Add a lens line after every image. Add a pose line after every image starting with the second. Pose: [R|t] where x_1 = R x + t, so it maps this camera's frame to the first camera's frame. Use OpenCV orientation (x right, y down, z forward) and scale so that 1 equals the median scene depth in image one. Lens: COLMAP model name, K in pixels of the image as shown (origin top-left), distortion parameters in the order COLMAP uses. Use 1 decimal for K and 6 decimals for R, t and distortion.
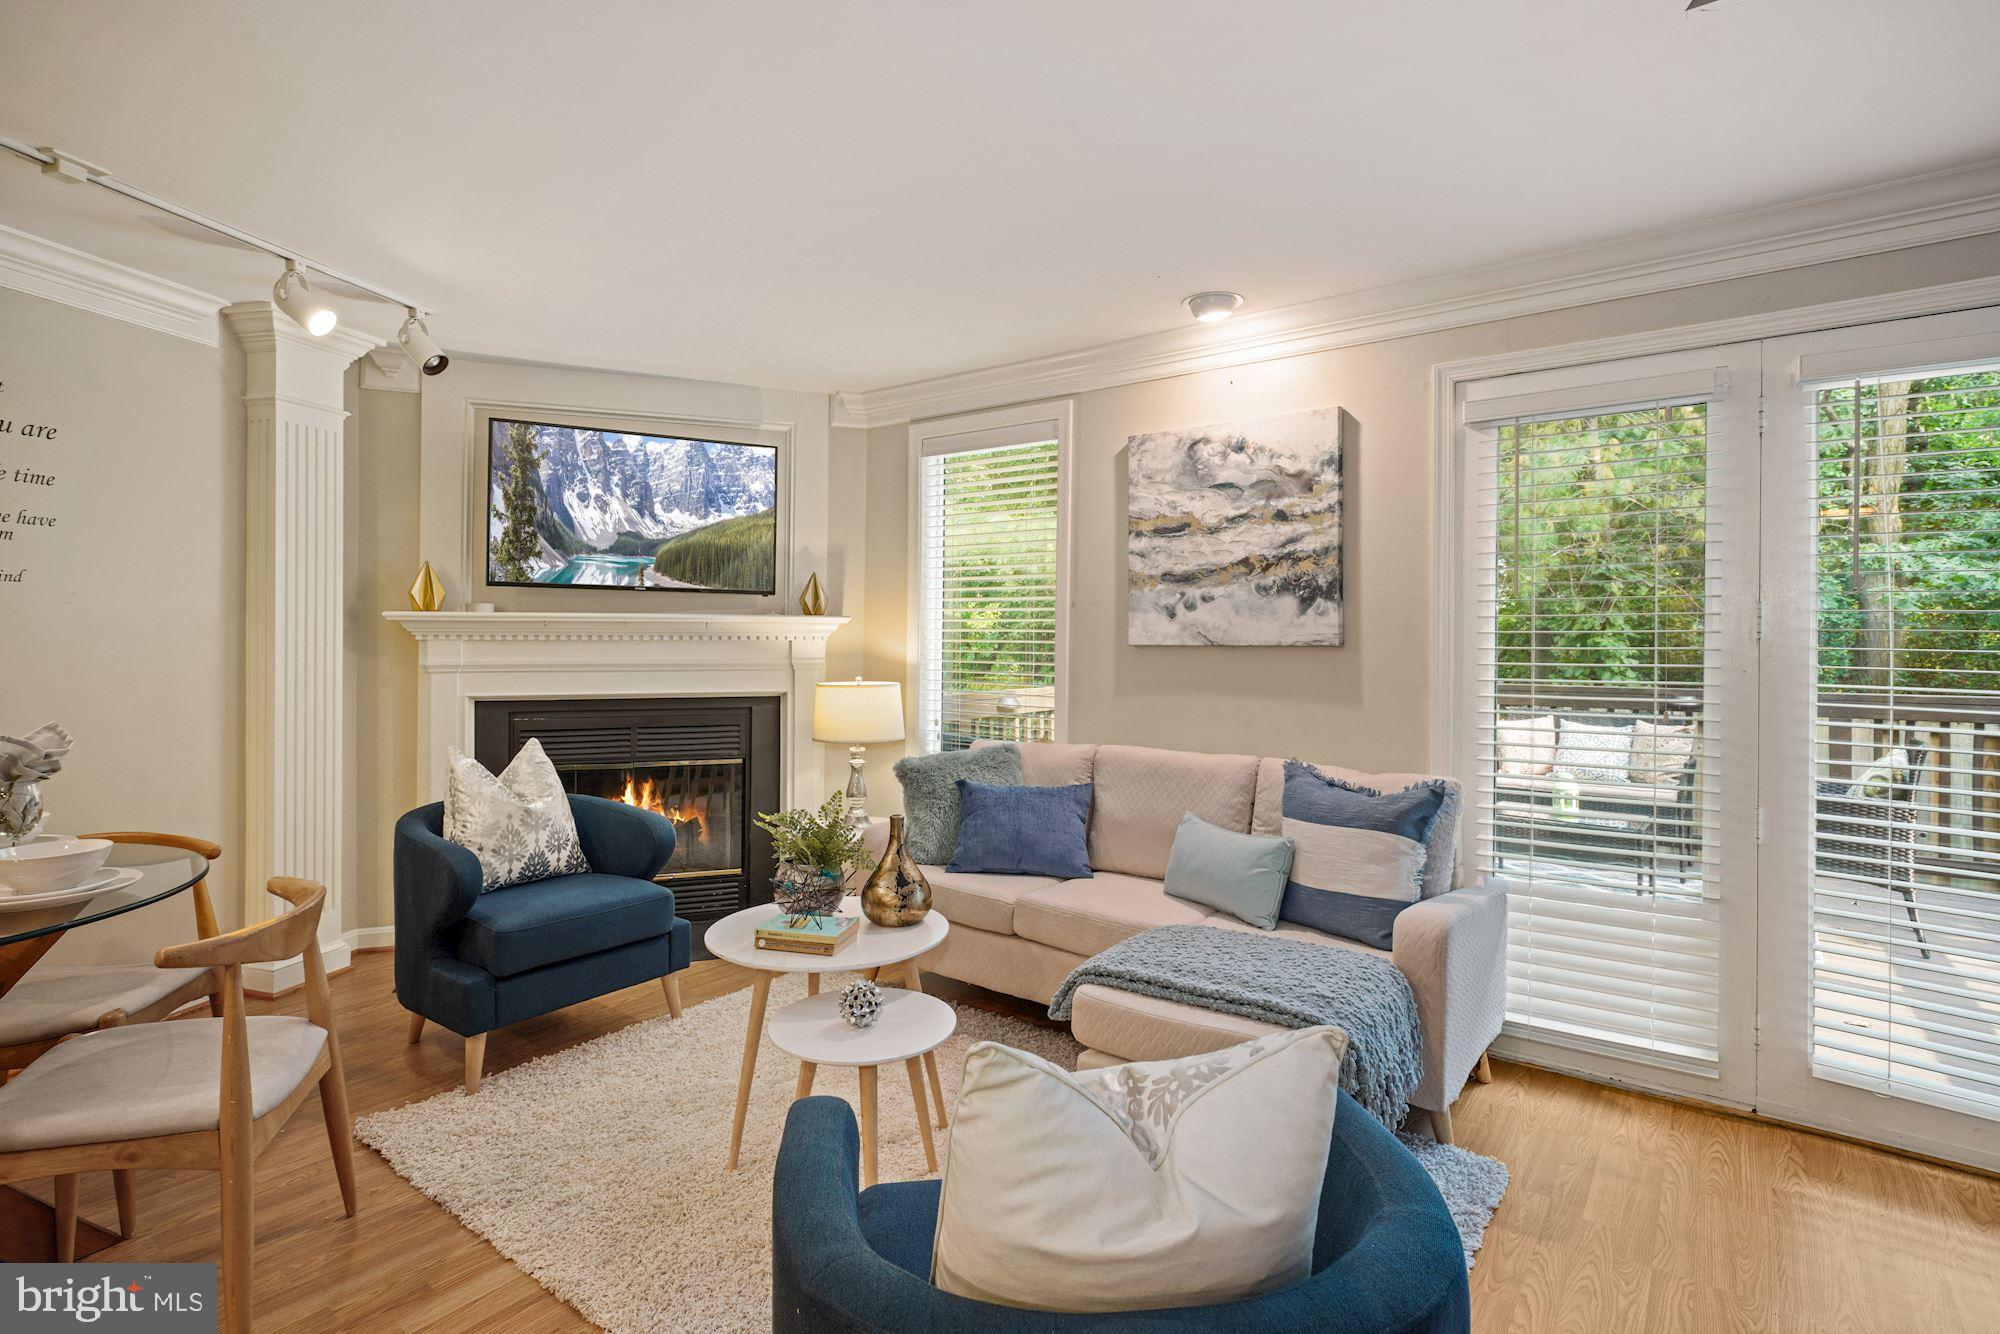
lens RADIAL K [[973.8, 0, 1002.9], [0, 973.8, 636.5], [0, 0, 1]] dist [0.001766, 0.000444]
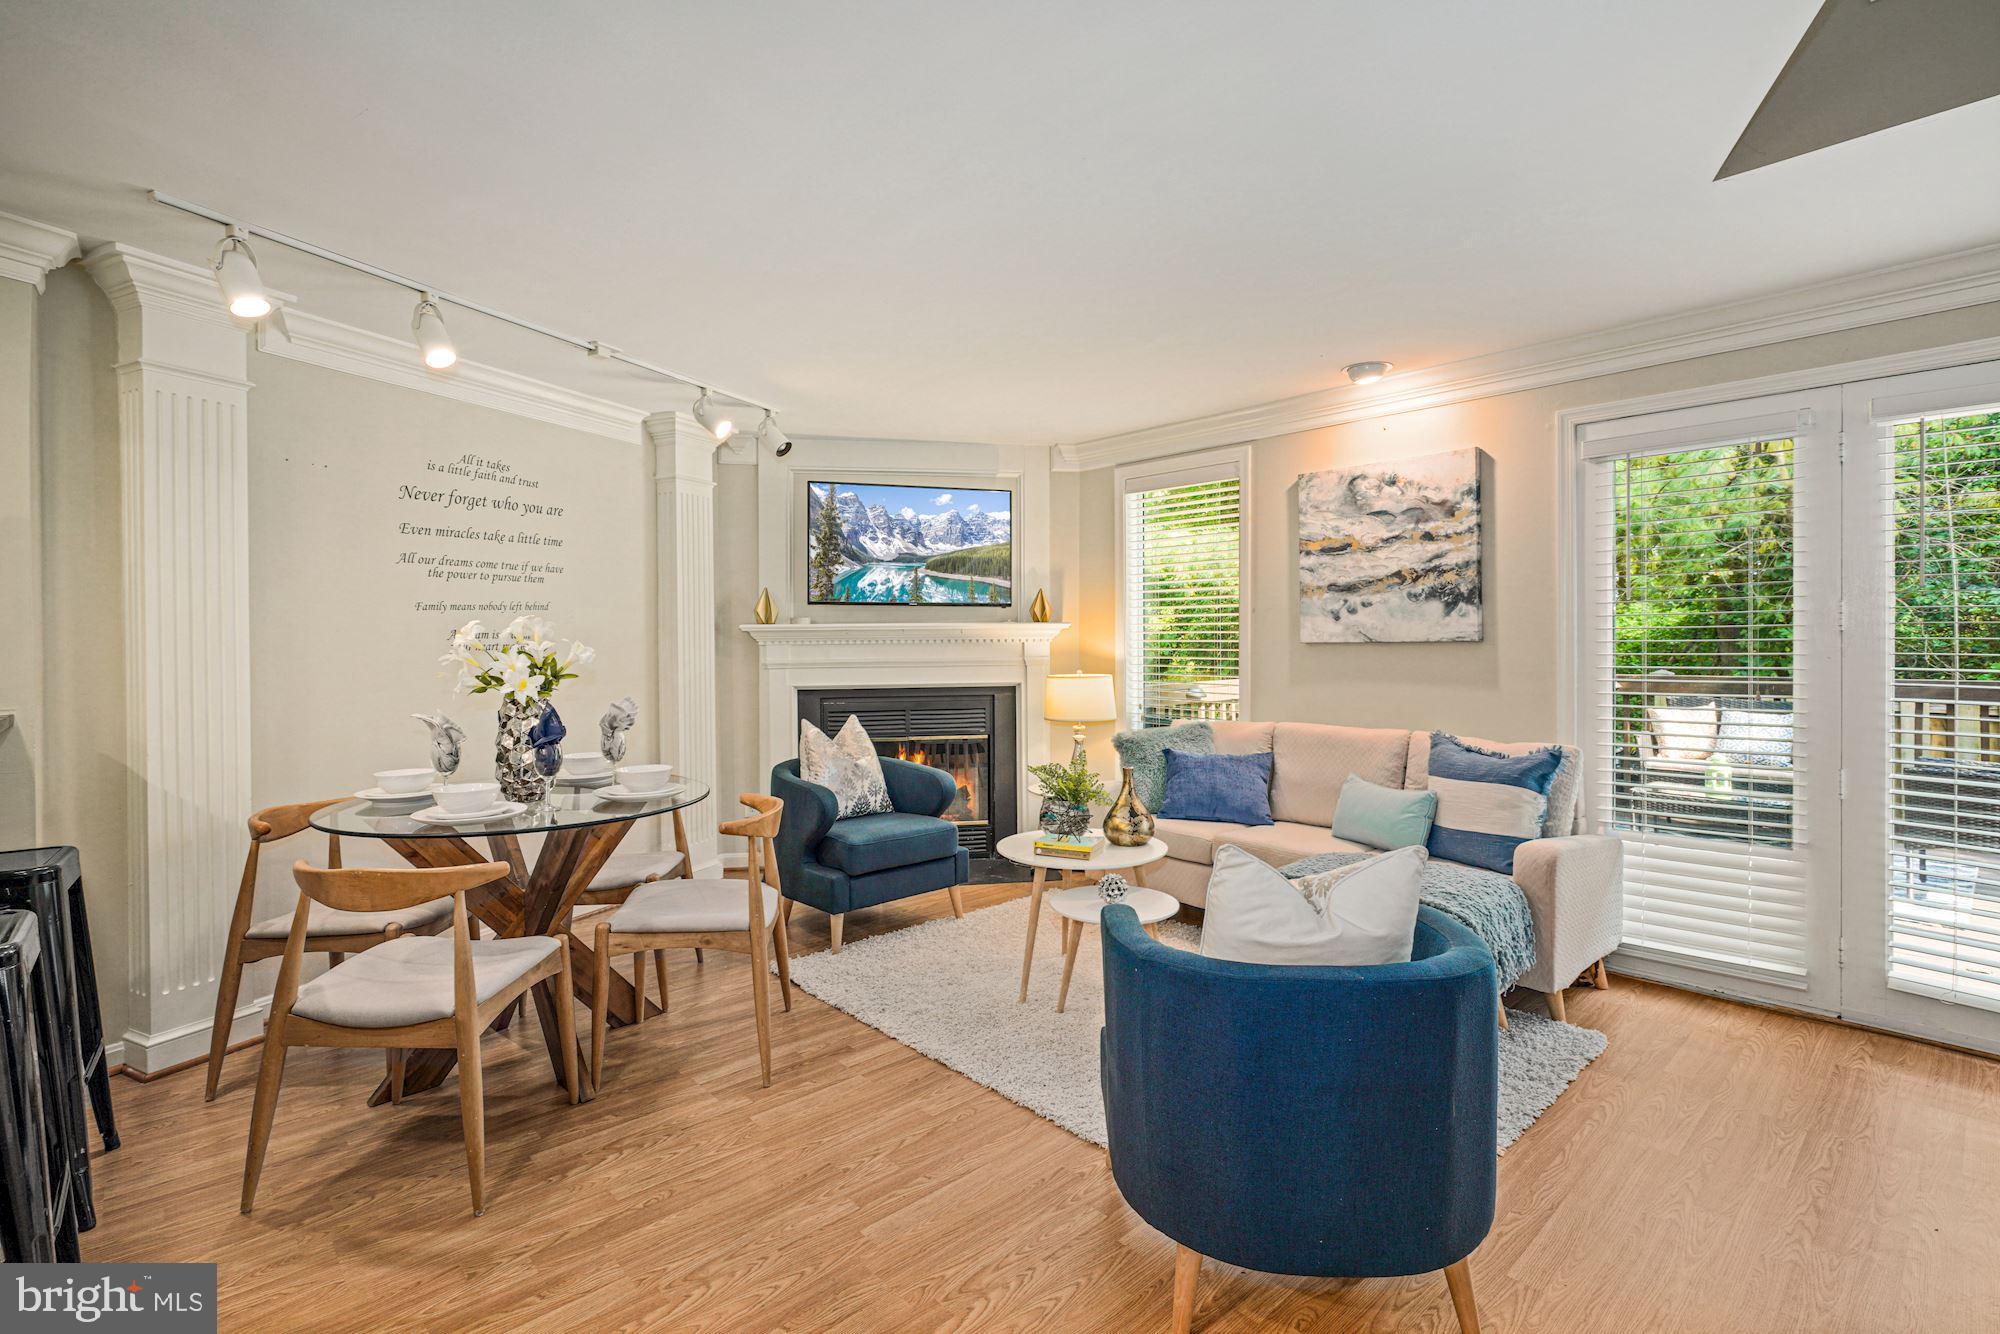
lens RADIAL K [[925.3, 0, 995.9], [0, 925.3, 639.8], [0, 0, 1]] dist [-0.004223, 0.001179]
pose [[0.982070, -0.012401, -0.188106, -0.033570], [0.012673, 0.999920, 0.000243, -0.000099], [0.188088, -0.002623, 0.982149, -0.253828]]
